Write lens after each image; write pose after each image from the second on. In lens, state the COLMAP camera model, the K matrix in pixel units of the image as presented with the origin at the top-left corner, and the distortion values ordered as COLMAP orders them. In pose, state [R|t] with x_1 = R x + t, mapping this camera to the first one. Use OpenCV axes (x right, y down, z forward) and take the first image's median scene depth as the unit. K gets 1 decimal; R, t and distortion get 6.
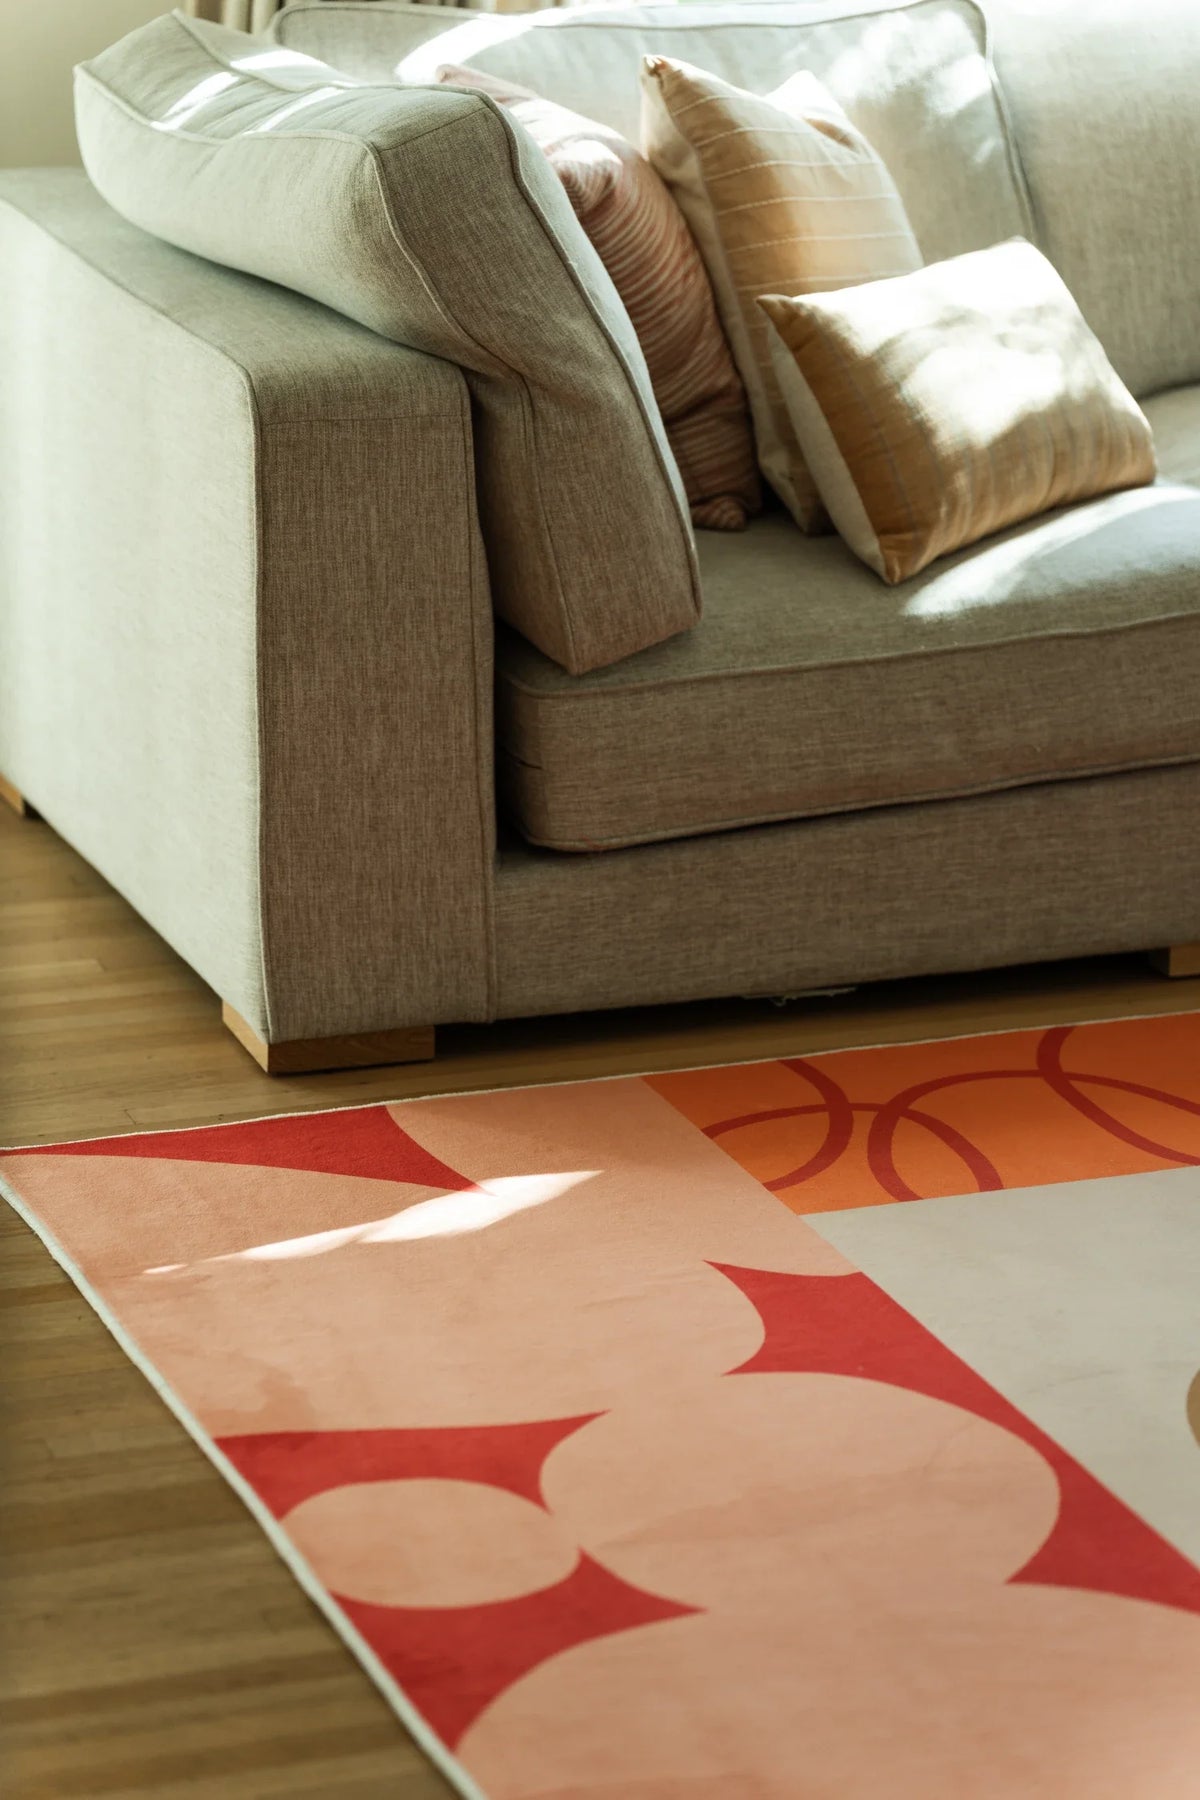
lens RADIAL K [[5617.1, 0, 600.0], [0, 5617.1, 900.0], [0, 0, 1]] dist [-0.001709, -0.677448]
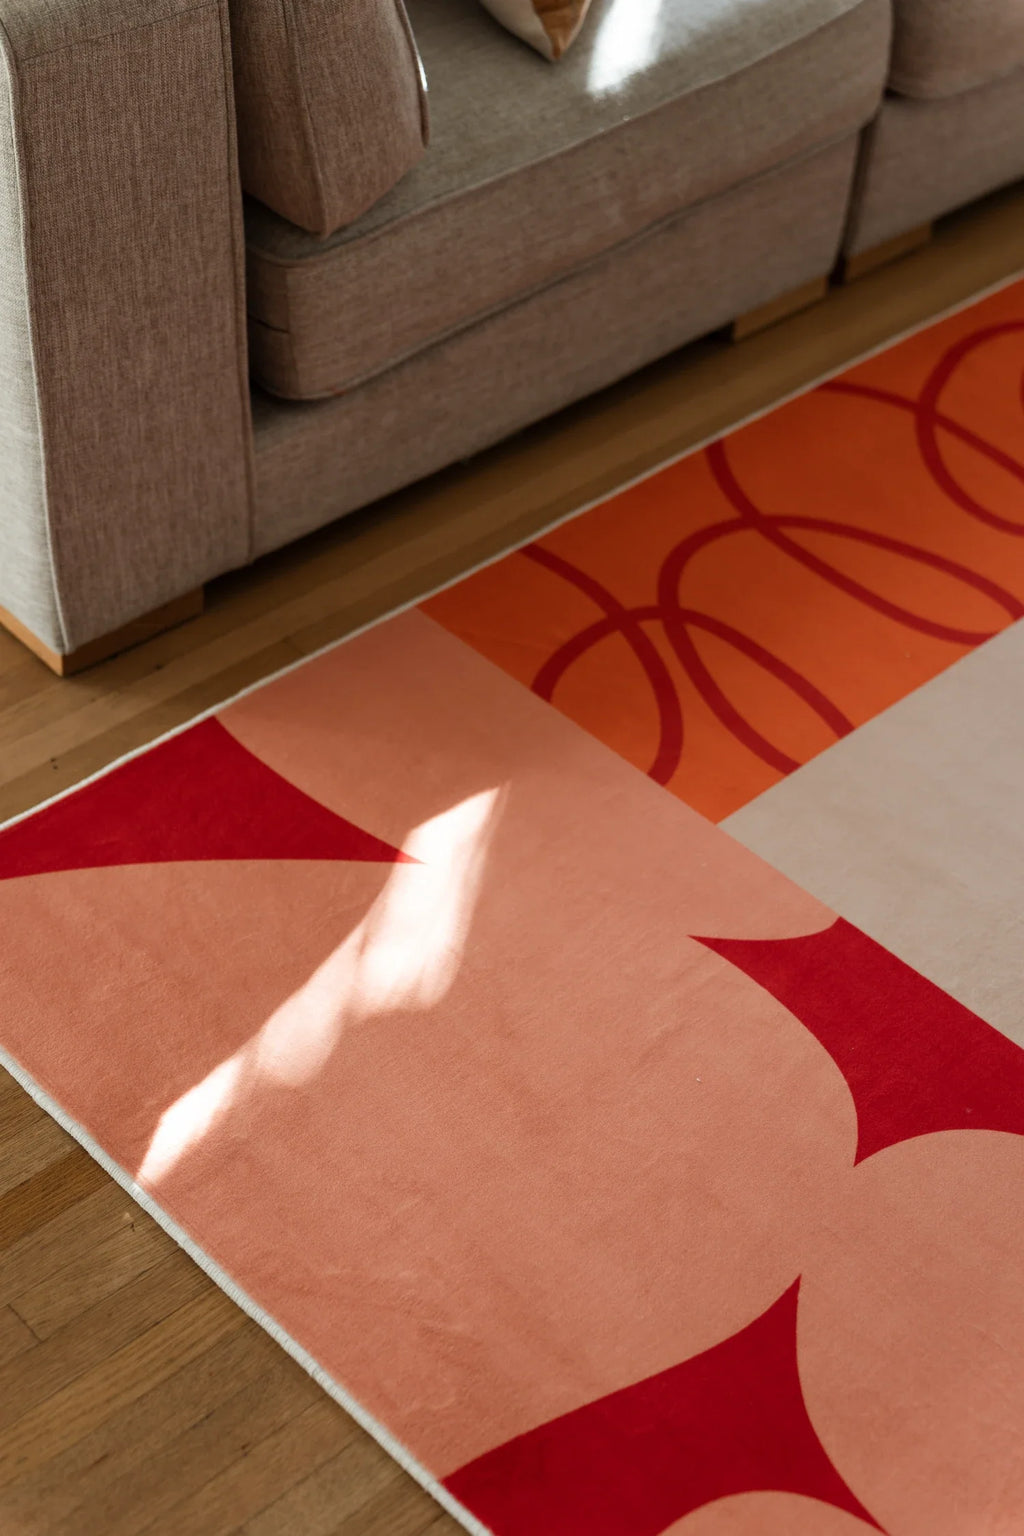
lens RADIAL K [[2371.9, 0, 512.0], [0, 2371.9, 768.0], [0, 0, 1]] dist [-0.006021, -0.094713]
pose [[0.914822, -0.234880, 0.328531, -0.129434], [0.064565, 0.888078, 0.455137, -0.142535], [-0.398663, -0.395158, 0.827598, 0.619109]]
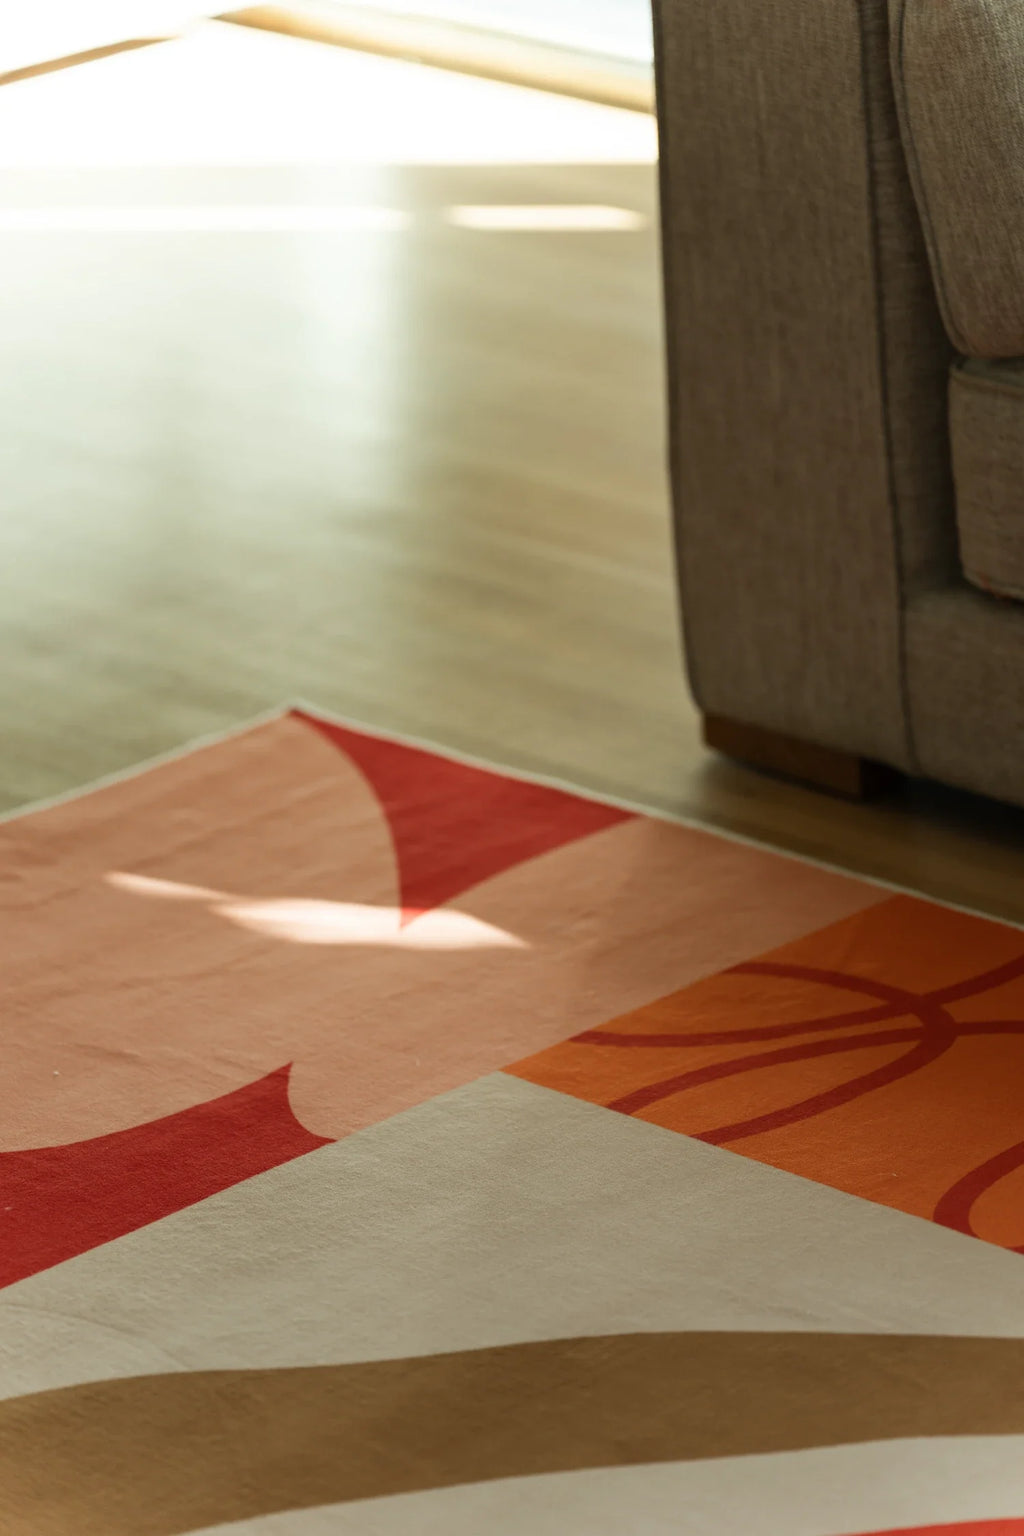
lens RADIAL K [[6473.4, 0, 512.0], [0, 6473.4, 768.0], [0, 0, 1]] dist [0.179890, -0.142321]
pose [[0.417975, 0.296089, -0.858853, 0.731692], [-0.219855, 0.950261, 0.220606, -0.165937], [0.881454, 0.096615, 0.462282, 0.553353]]
